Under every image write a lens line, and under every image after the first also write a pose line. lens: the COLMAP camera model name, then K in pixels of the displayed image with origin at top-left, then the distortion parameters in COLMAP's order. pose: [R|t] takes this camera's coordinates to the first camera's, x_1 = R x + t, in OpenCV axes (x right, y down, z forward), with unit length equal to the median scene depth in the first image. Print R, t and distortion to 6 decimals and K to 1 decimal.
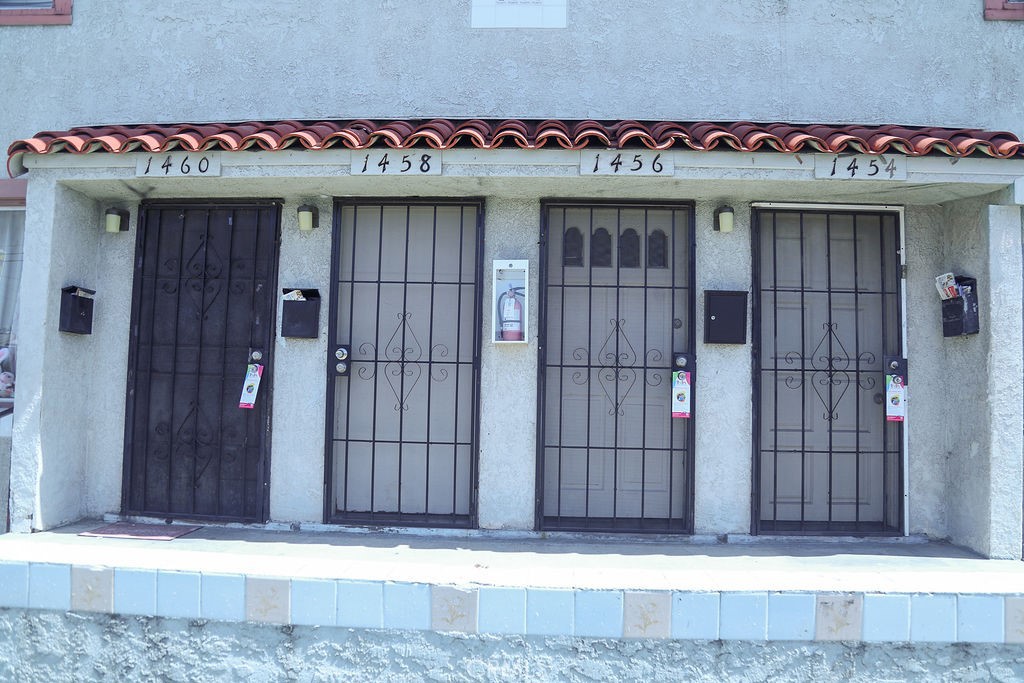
lens RADIAL K [[701.4, 0, 509.9], [0, 701.4, 350.6], [0, 0, 1]] dist [-0.121825, 0.071673]
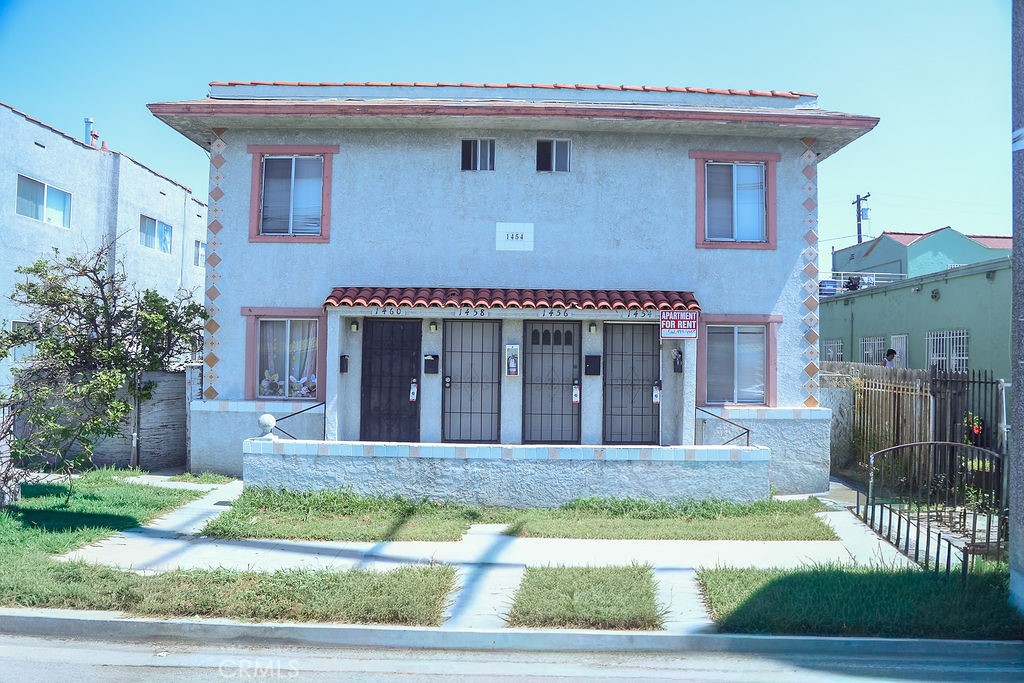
lens RADIAL K [[701.4, 0, 515.3], [0, 701.4, 339.2], [0, 0, 1]] dist [-0.121825, 0.071673]
pose [[0.998163, -0.004178, 0.060438, -0.147473], [0.002537, 0.999627, 0.027192, -0.219529], [-0.060529, -0.026989, 0.997801, -1.649468]]
